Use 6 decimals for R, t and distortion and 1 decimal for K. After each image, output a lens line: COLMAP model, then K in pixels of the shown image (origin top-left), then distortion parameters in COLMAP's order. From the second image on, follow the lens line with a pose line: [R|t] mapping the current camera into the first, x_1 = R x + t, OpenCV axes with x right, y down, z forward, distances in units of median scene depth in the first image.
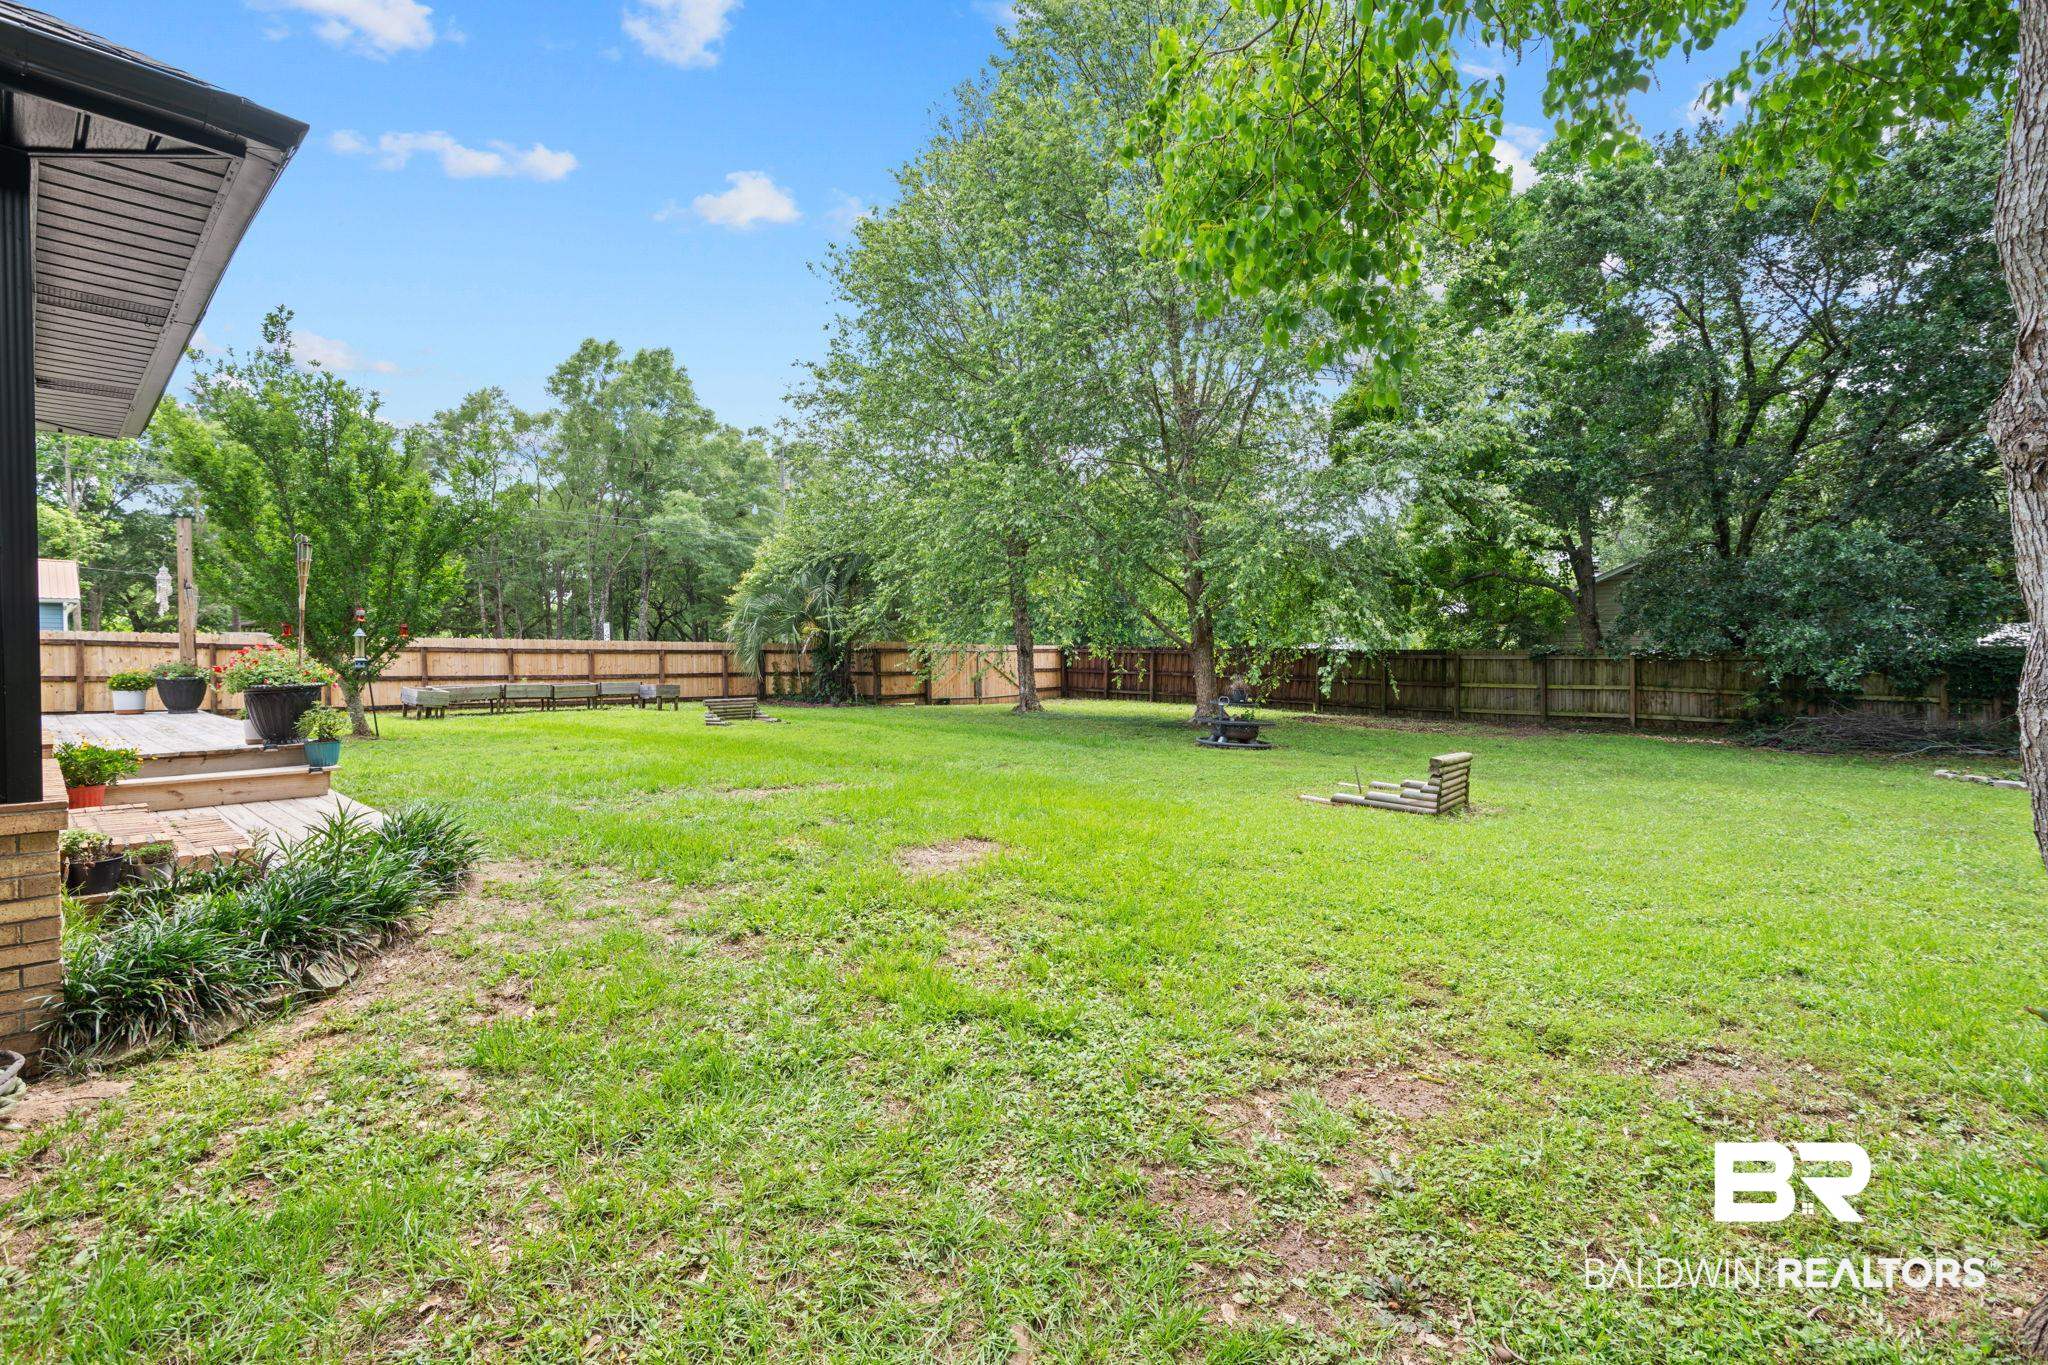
lens RADIAL K [[932.9, 0, 1023.7], [0, 932.9, 677.4], [0, 0, 1]] dist [-0.002958, 0.000727]
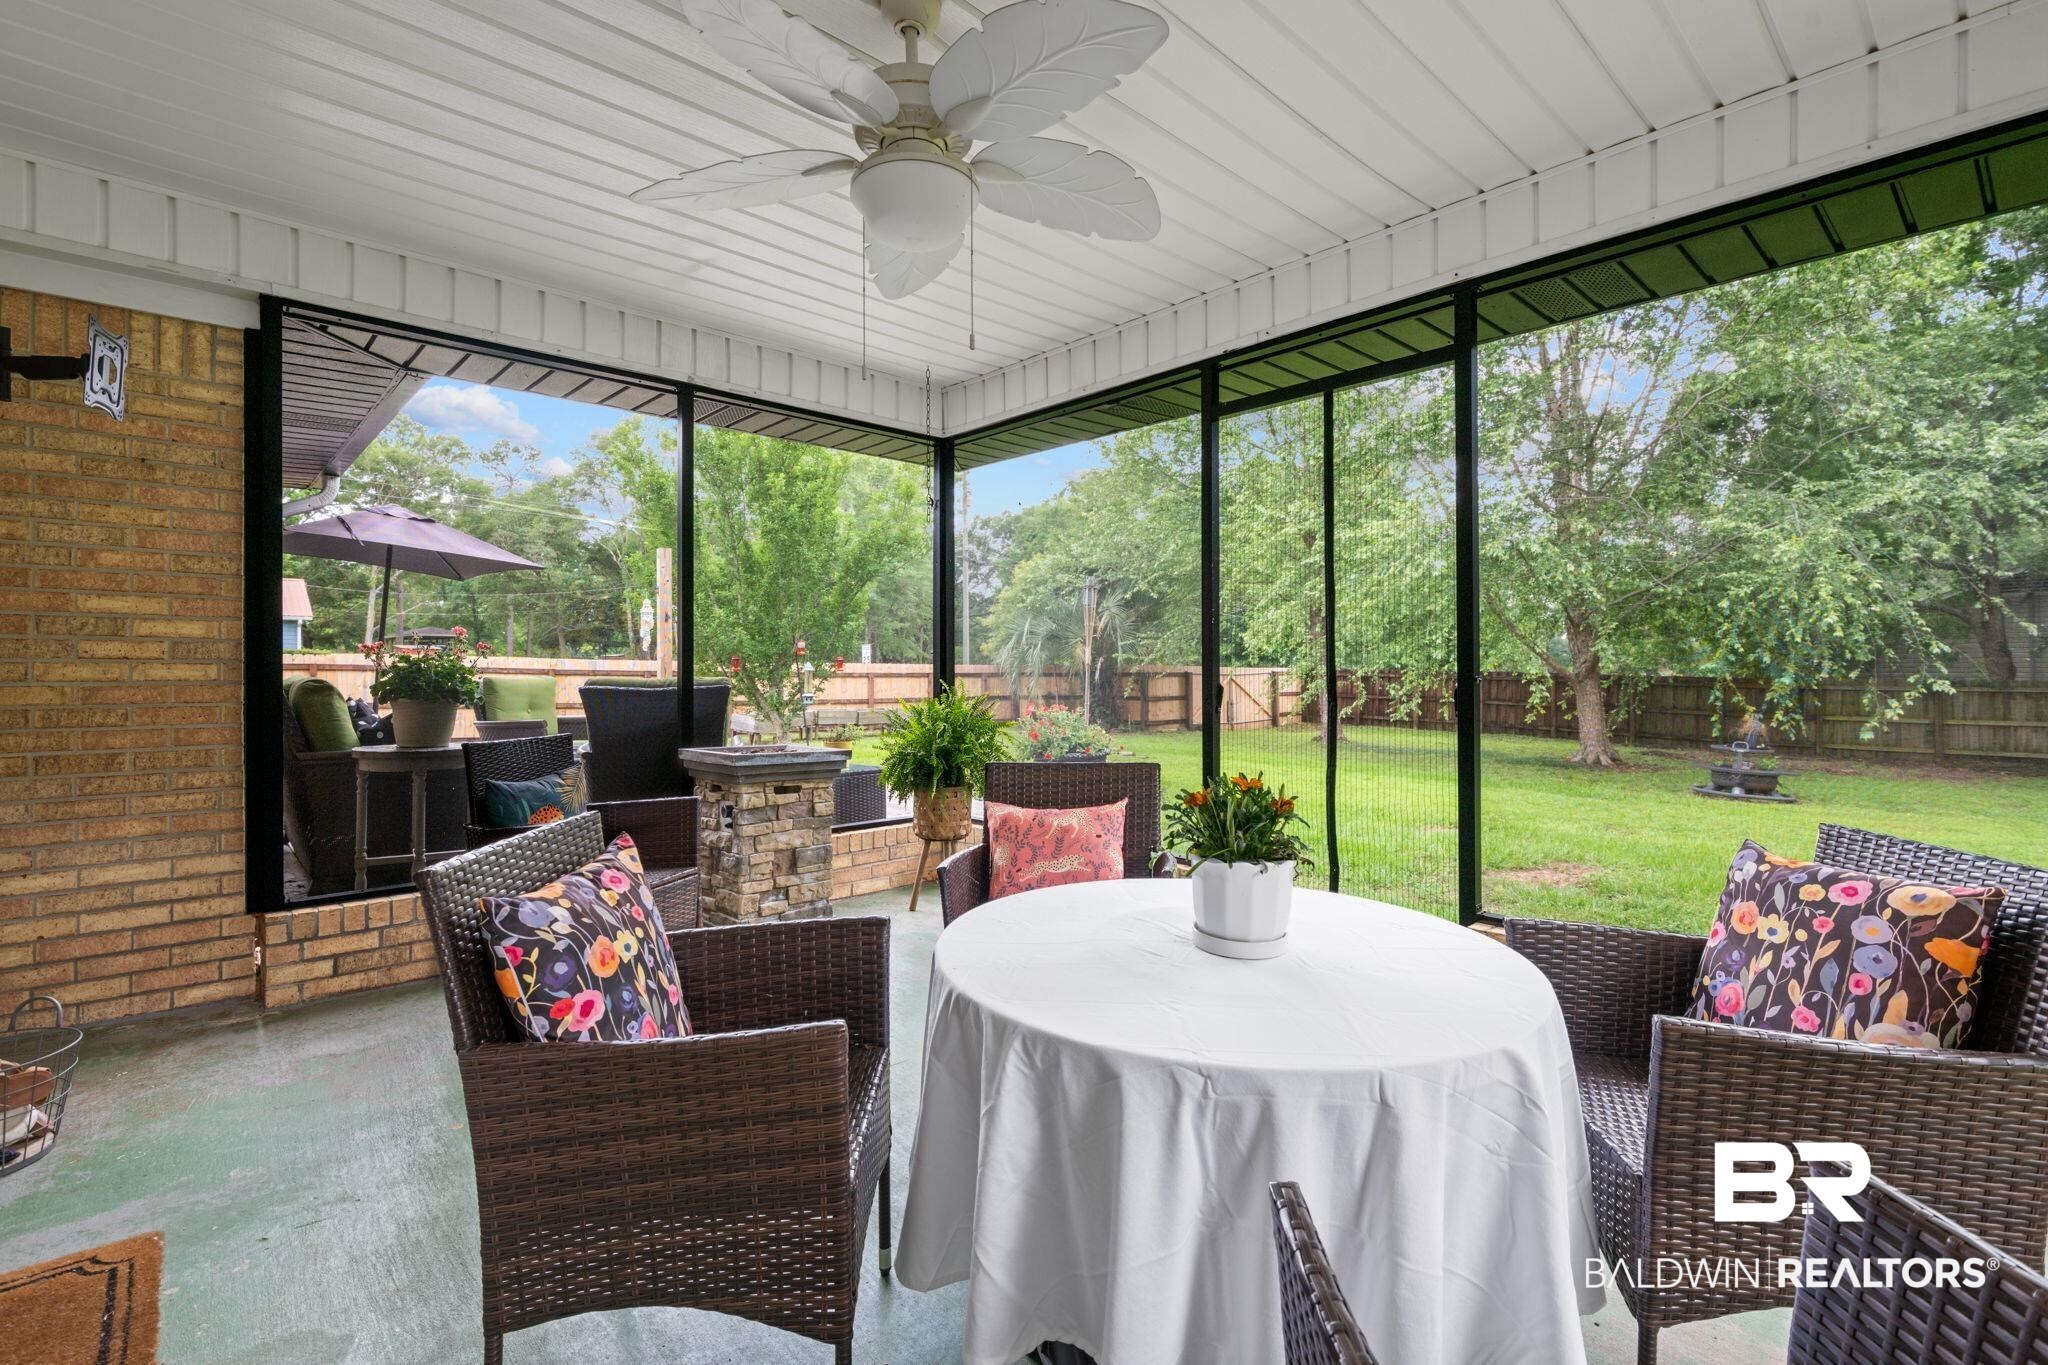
lens RADIAL K [[932.9, 0, 1023.7], [0, 932.9, 678.4], [0, 0, 1]] dist [-0.002958, 0.000727]
pose [[0.996524, 0.005649, -0.083115, -0.224047], [-0.006635, 0.999911, -0.011592, -0.014226], [0.083042, 0.012104, 0.996473, 0.039302]]
